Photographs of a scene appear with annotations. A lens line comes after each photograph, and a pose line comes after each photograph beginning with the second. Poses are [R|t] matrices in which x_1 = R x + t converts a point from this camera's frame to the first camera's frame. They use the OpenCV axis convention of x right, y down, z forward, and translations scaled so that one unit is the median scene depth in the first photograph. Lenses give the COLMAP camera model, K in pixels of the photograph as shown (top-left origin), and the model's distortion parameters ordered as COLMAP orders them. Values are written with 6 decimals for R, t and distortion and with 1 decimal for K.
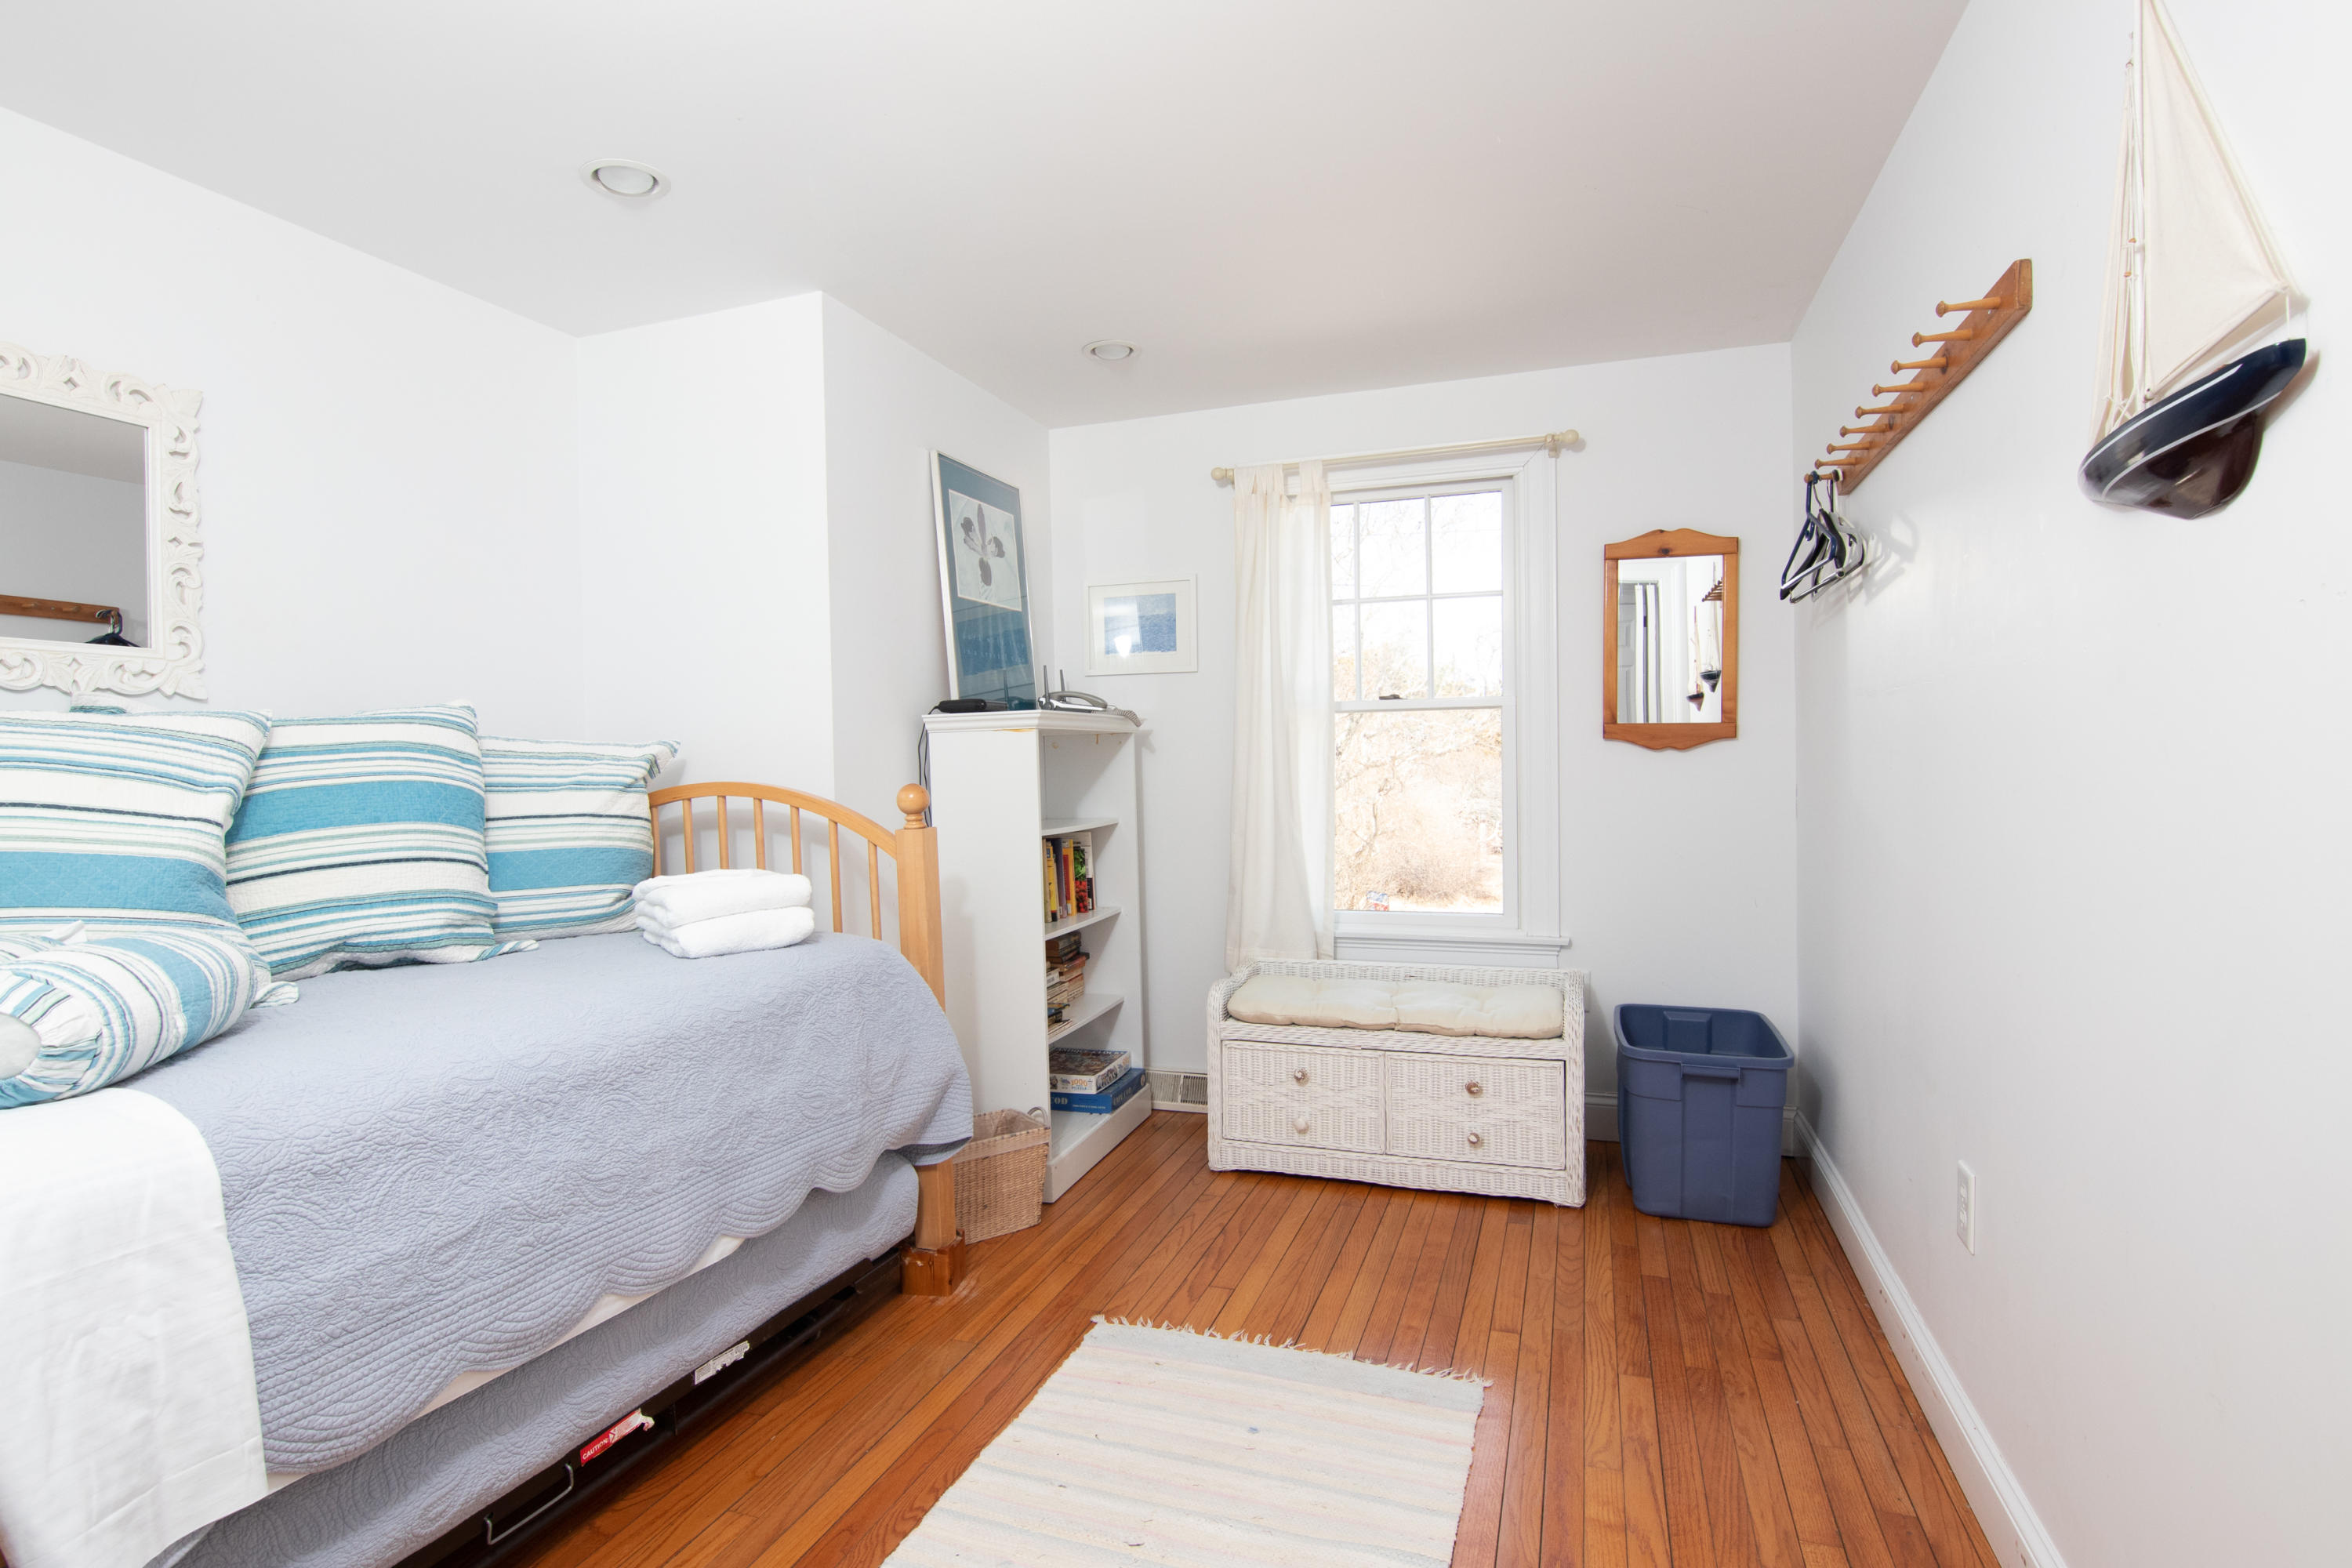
lens RADIAL K [[1193.1, 0, 1186.7], [0, 1193.1, 772.6], [0, 0, 1]] dist [-0.019627, -0.001653]
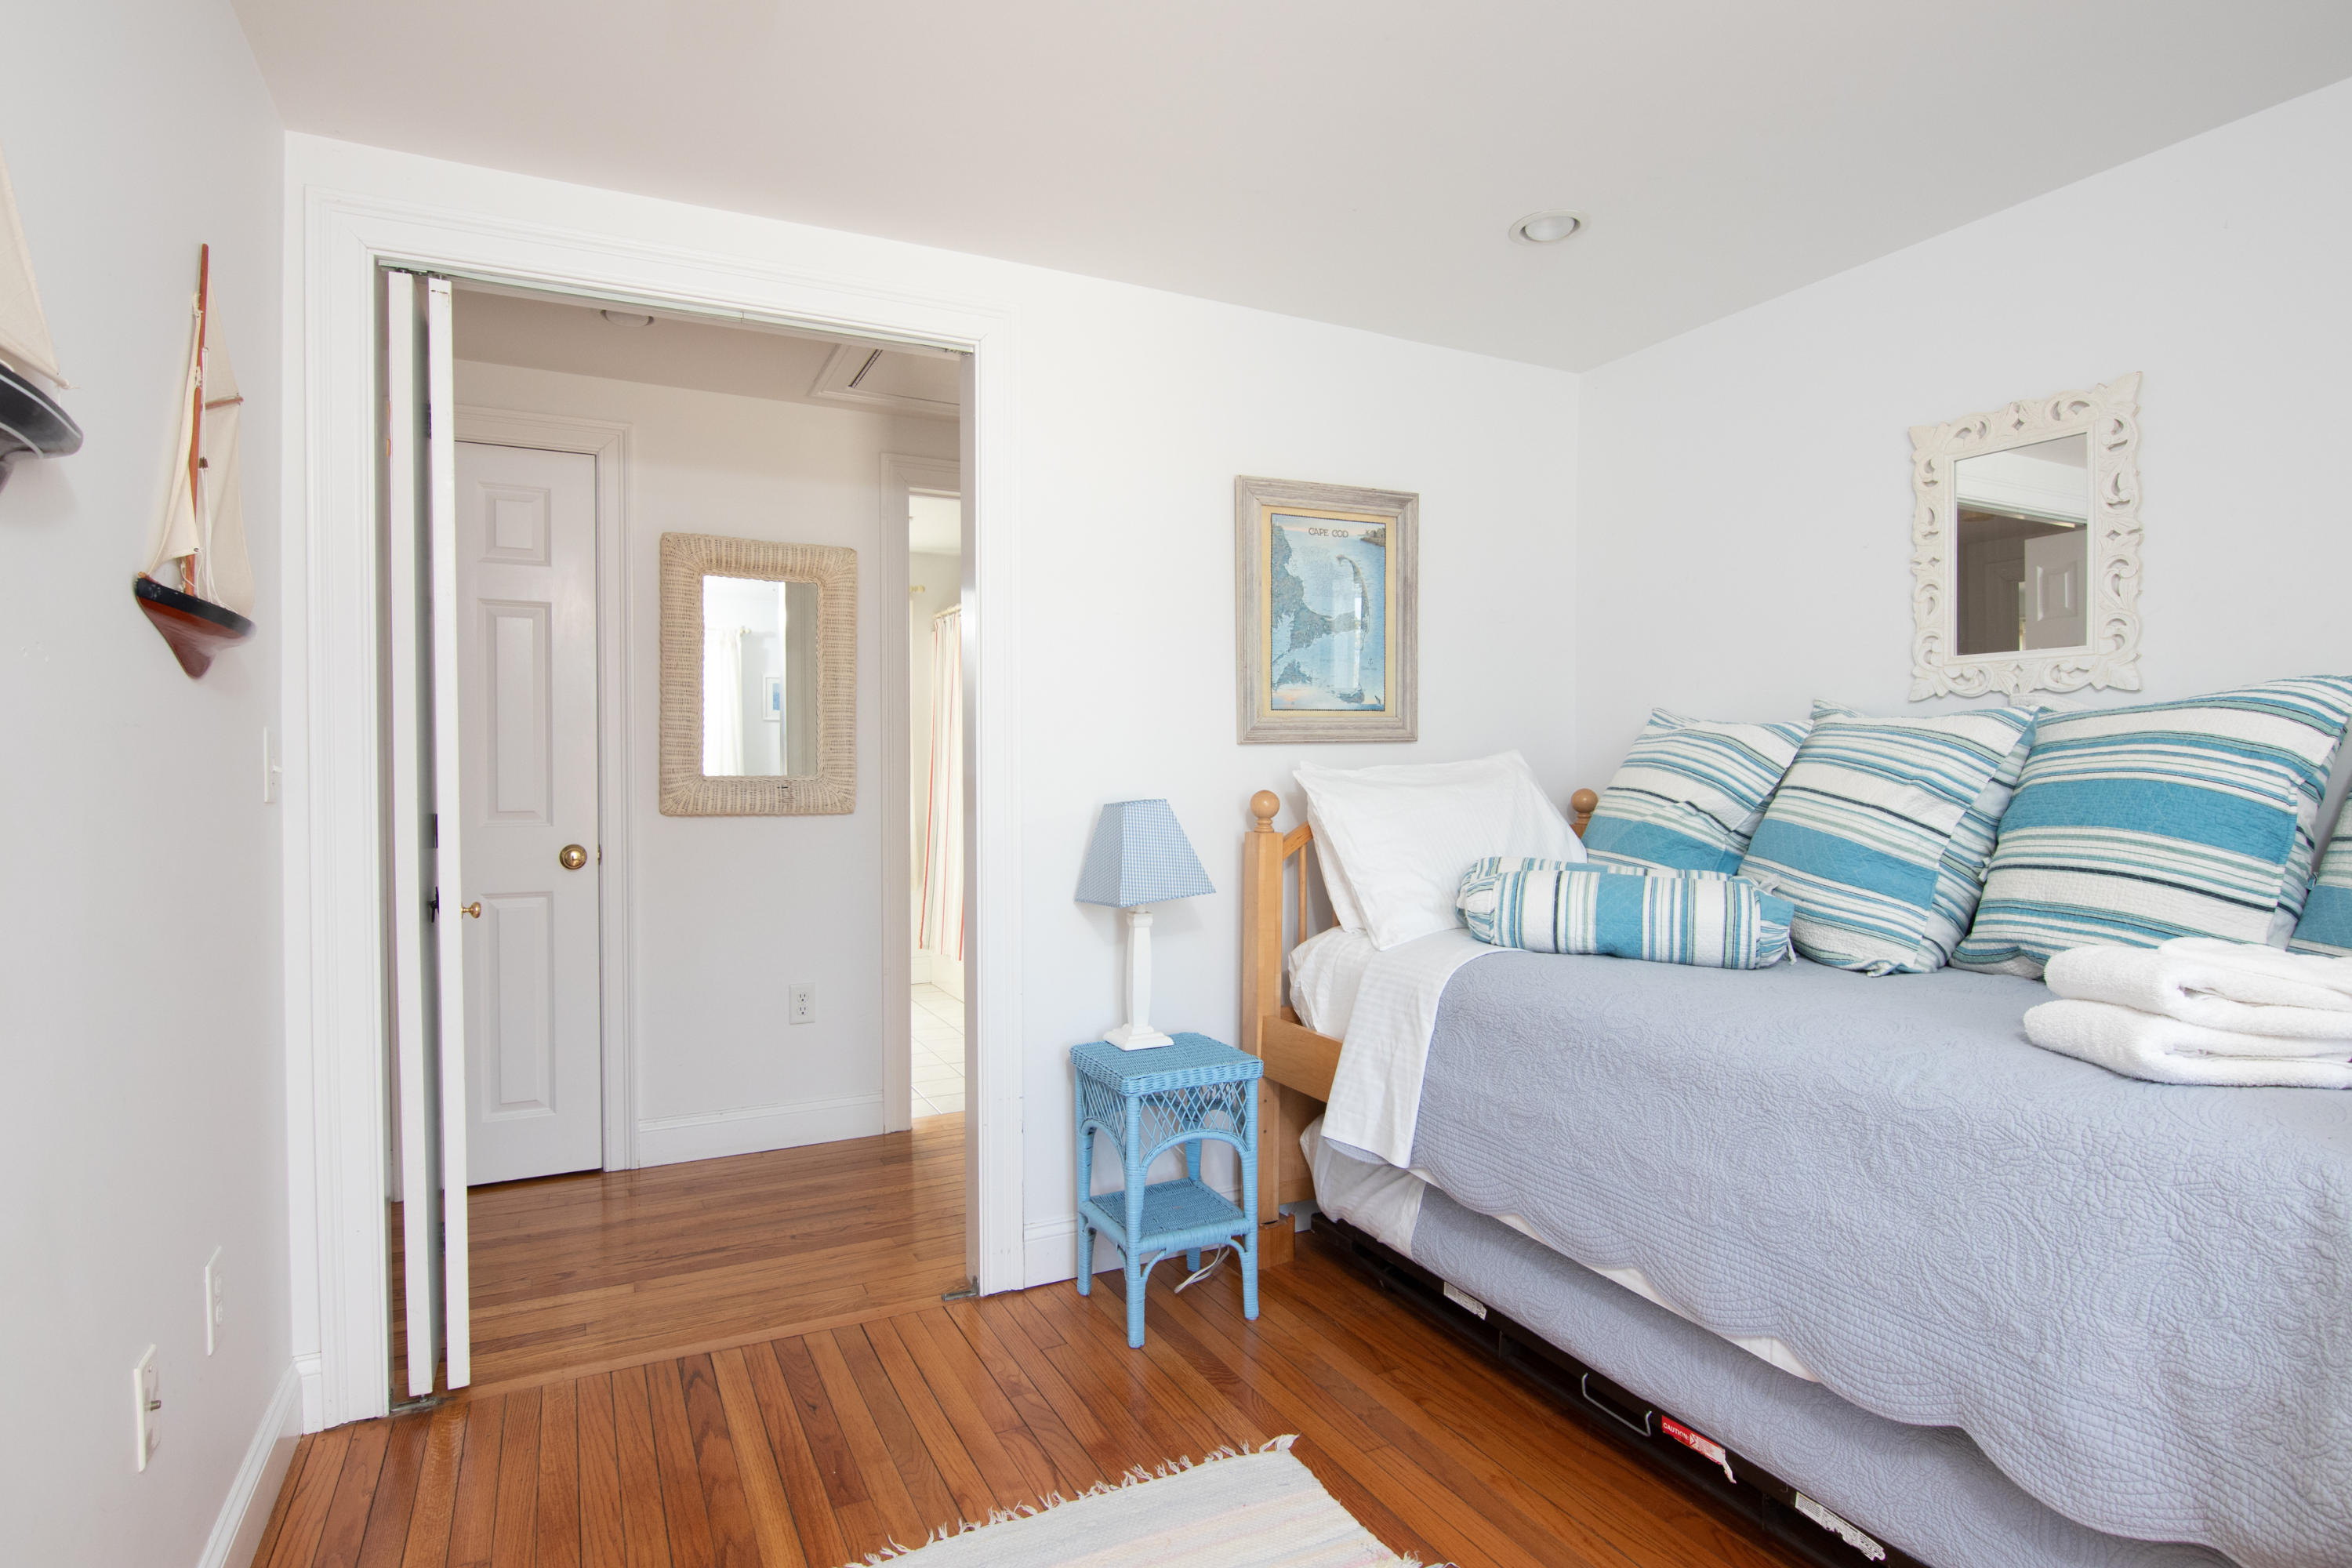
lens RADIAL K [[1193.1, 0, 1189.8], [0, 1193.1, 793.2], [0, 0, 1]] dist [-0.019627, -0.001653]
pose [[-0.689525, 0.034029, -0.723462, 0.450185], [0.009217, 0.999227, 0.038215, -0.023149], [0.724203, 0.019682, -0.689306, 1.208442]]
